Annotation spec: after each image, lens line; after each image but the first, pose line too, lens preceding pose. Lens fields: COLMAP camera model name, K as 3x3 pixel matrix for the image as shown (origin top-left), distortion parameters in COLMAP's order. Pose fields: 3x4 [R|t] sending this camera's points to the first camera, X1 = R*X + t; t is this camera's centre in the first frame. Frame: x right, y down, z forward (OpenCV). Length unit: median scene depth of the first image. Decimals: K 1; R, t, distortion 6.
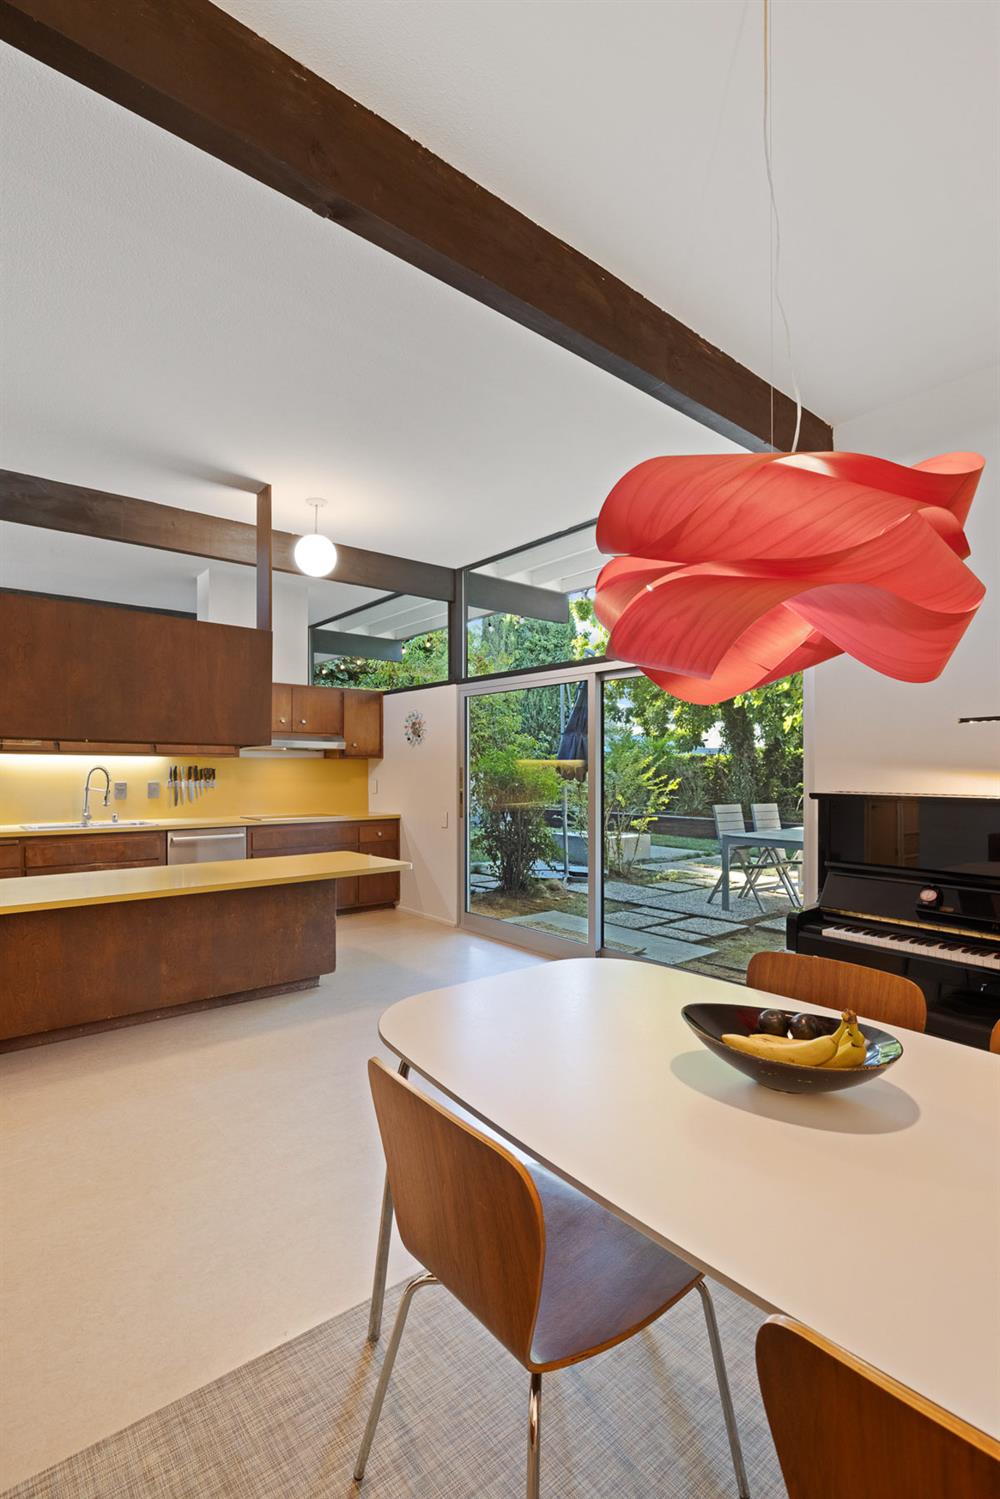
lens RADIAL K [[672.8, 0, 497.0], [0, 672.8, 764.0], [0, 0, 1]] dist [-0.008243, 0.000661]
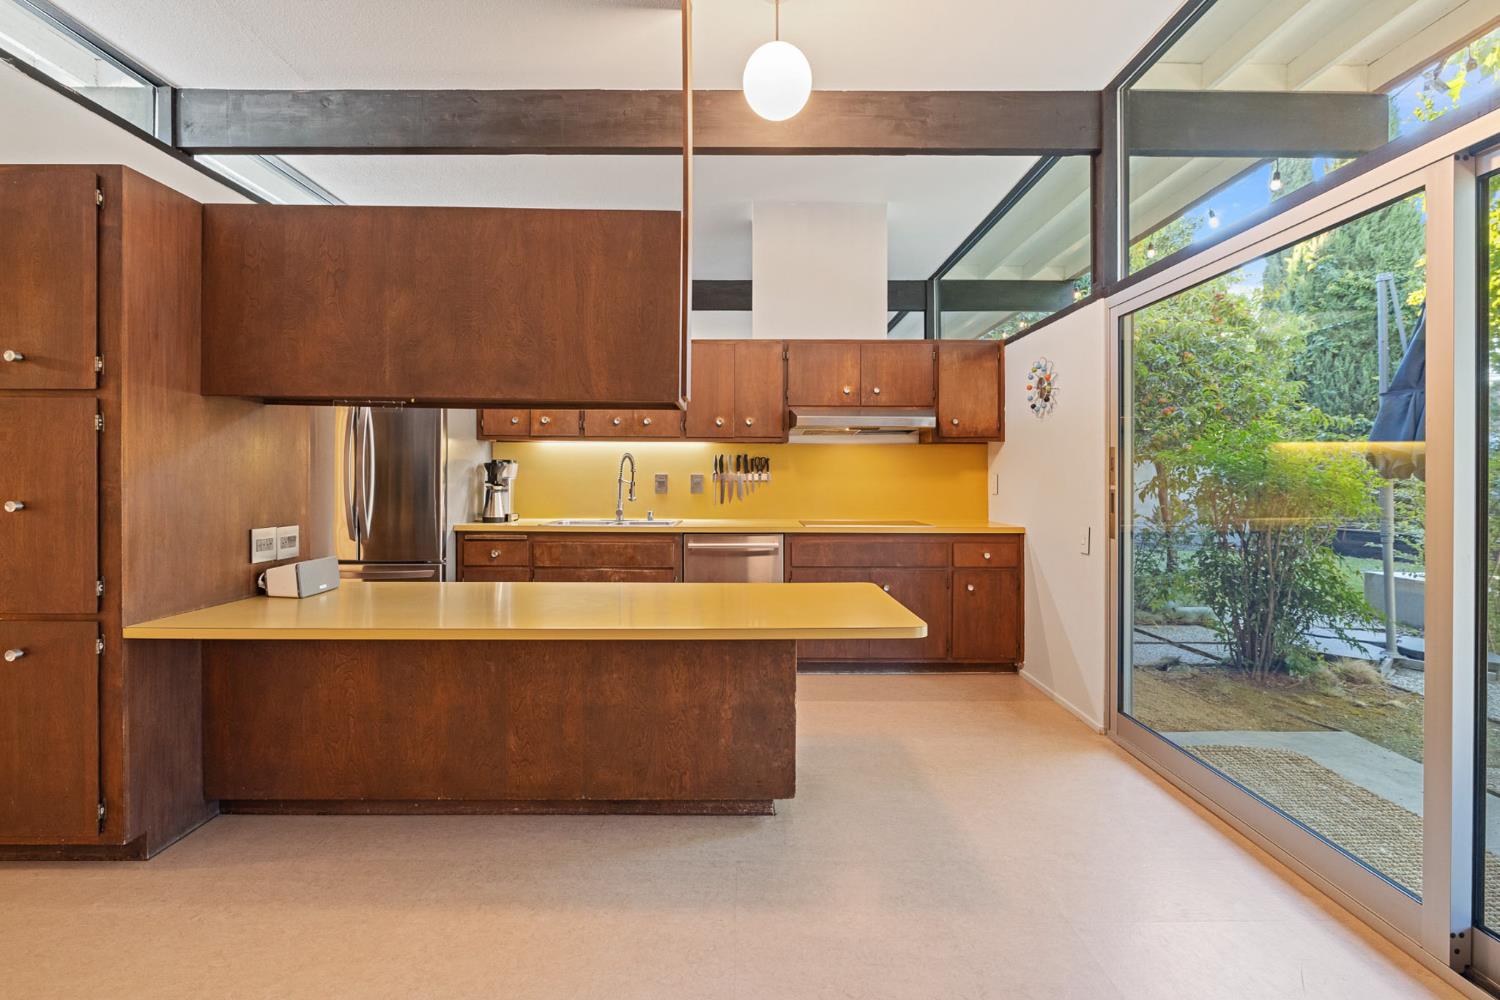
lens RADIAL K [[673.2, 0, 755.7], [0, 673.2, 477.8], [0, 0, 1]] dist [-0.008243, 0.000661]
pose [[0.778115, 0.001224, -0.628120, 0.062779], [0.005208, 0.999951, 0.008401, 0.023599], [0.628100, -0.009808, 0.778071, 0.378179]]
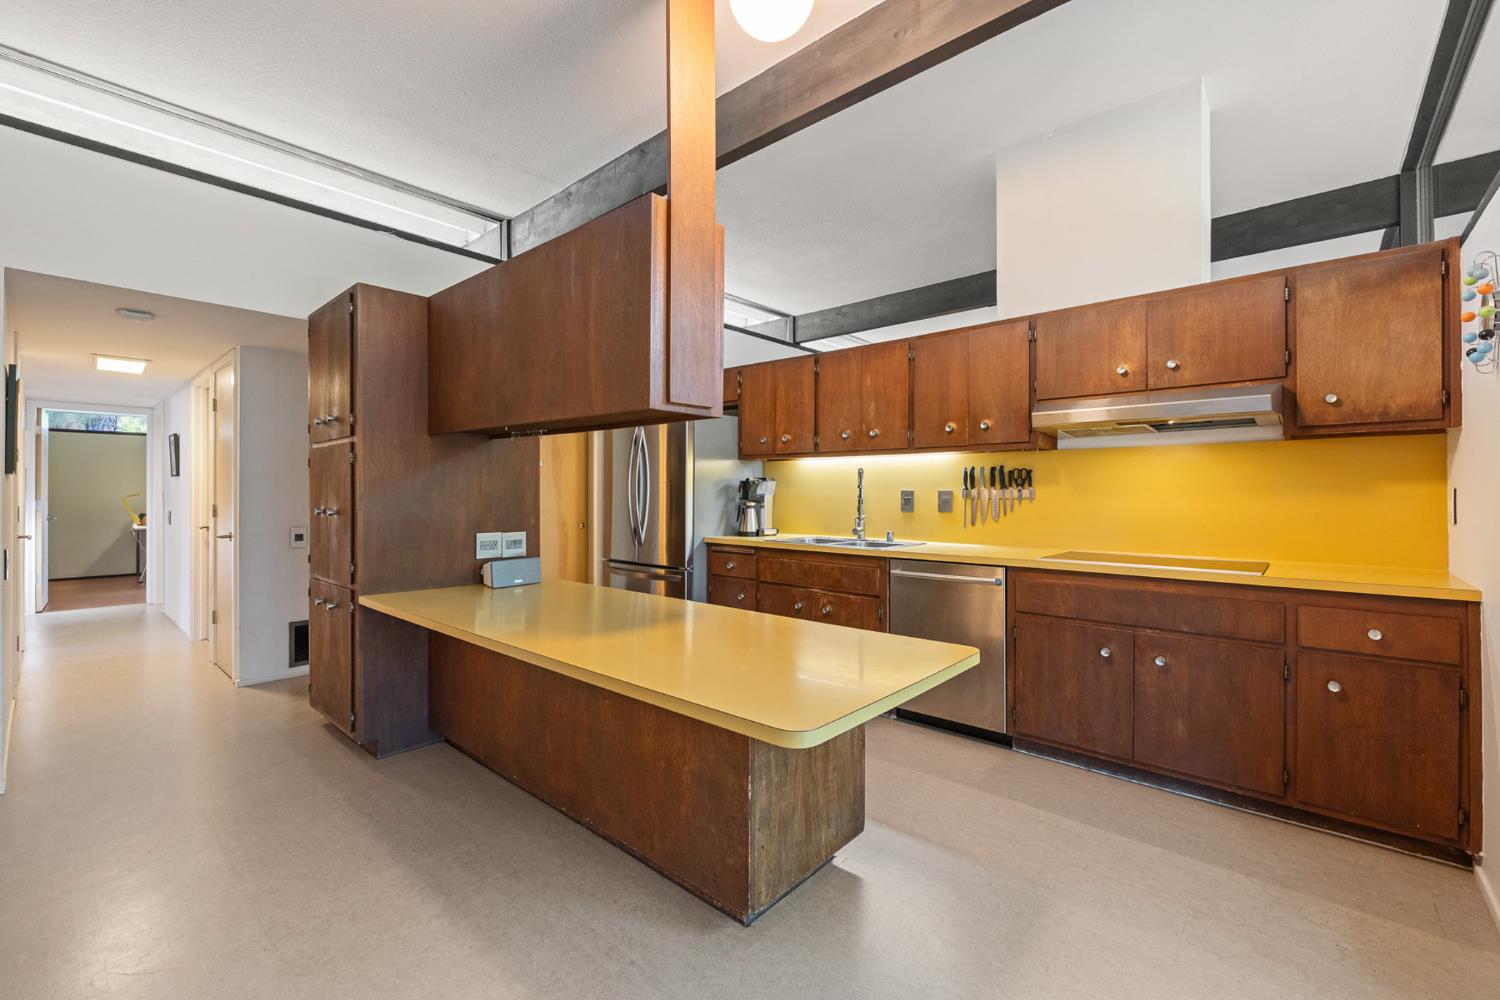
lens RADIAL K [[630.7, 0, 758.8], [0, 630.7, 491.6], [0, 0, 1]] dist [-0.001839, 0.000108]
pose [[0.158508, -0.004496, -0.987347, 0.112336], [0.009983, 0.999946, -0.002951, 0.026898], [0.987307, -0.009389, 0.158544, 0.661148]]
